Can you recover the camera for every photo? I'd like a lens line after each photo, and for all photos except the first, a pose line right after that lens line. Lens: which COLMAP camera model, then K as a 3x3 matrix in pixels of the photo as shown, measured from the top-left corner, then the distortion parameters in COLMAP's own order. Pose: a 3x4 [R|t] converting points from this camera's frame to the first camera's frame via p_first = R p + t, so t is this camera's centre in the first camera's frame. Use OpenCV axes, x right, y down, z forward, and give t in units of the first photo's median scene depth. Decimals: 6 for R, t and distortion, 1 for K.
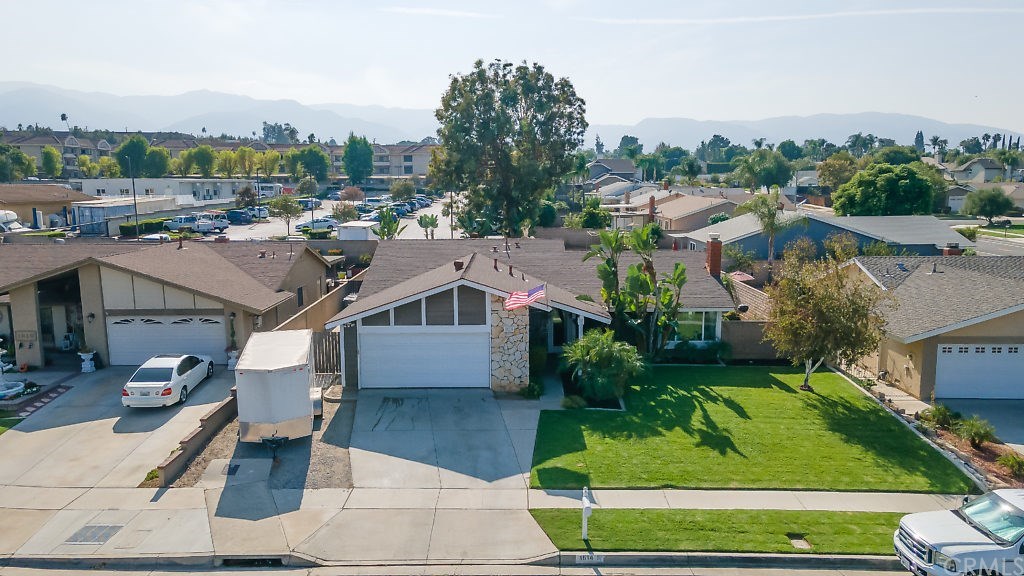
lens RADIAL K [[746.7, 0, 512.0], [0, 746.7, 288.0], [0, 0, 1]] dist [0.002670, 0.115849]
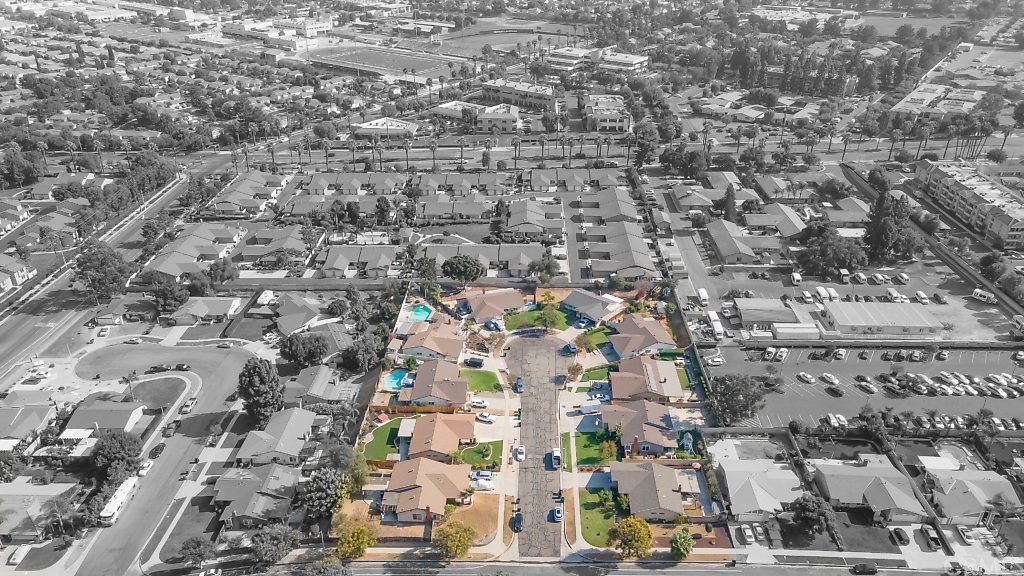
lens RADIAL K [[746.7, 0, 512.0], [0, 746.7, 288.0], [0, 0, 1]] dist [0.002670, 0.115849]
pose [[-0.030051, 0.461563, -0.886599, 5.670442], [-0.152394, 0.874514, 0.460436, -4.138105], [0.987863, 0.148949, 0.044060, -0.309463]]
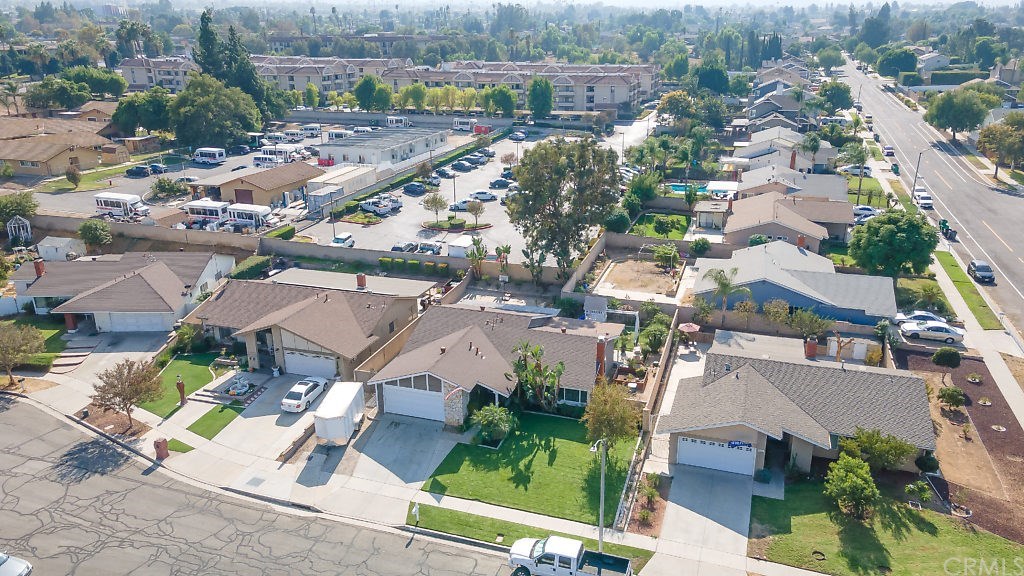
lens RADIAL K [[746.7, 0, 512.0], [0, 746.7, 288.0], [0, 0, 1]] dist [0.002670, 0.115849]
pose [[0.949075, 0.100815, -0.298486, 0.718984], [-0.042973, 0.979989, 0.194357, -0.627213], [0.312107, -0.171632, 0.934415, -0.748645]]
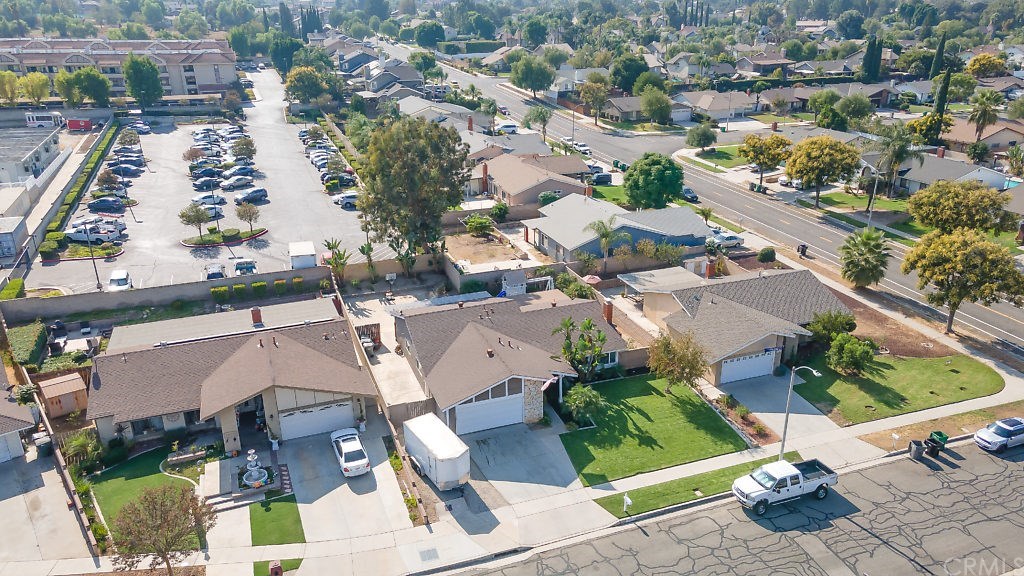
lens RADIAL K [[746.7, 0, 512.0], [0, 746.7, 288.0], [0, 0, 1]] dist [0.002670, 0.115849]
pose [[0.936755, -0.130021, 0.324937, -0.649089], [0.054513, 0.971305, 0.231506, -0.658656], [-0.345713, -0.199151, 0.916963, -0.671601]]
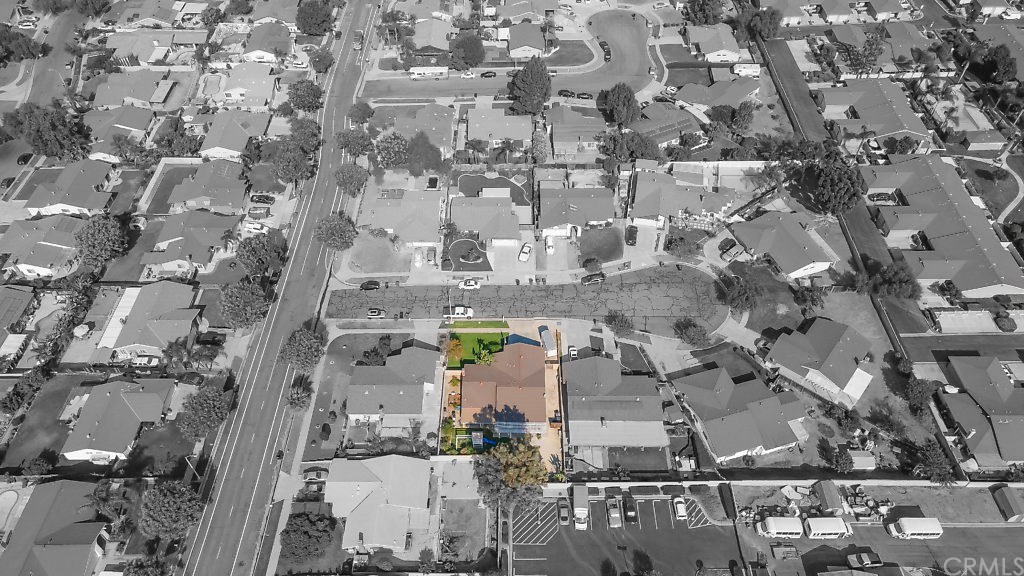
lens RADIAL K [[746.7, 0, 512.0], [0, 746.7, 288.0], [0, 0, 1]] dist [0.002670, 0.115849]
pose [[-0.999951, 0.009754, 0.001925, -0.013753], [0.006922, 0.544047, 0.839026, -4.938948], [0.007136, 0.838998, -0.544087, 3.711938]]
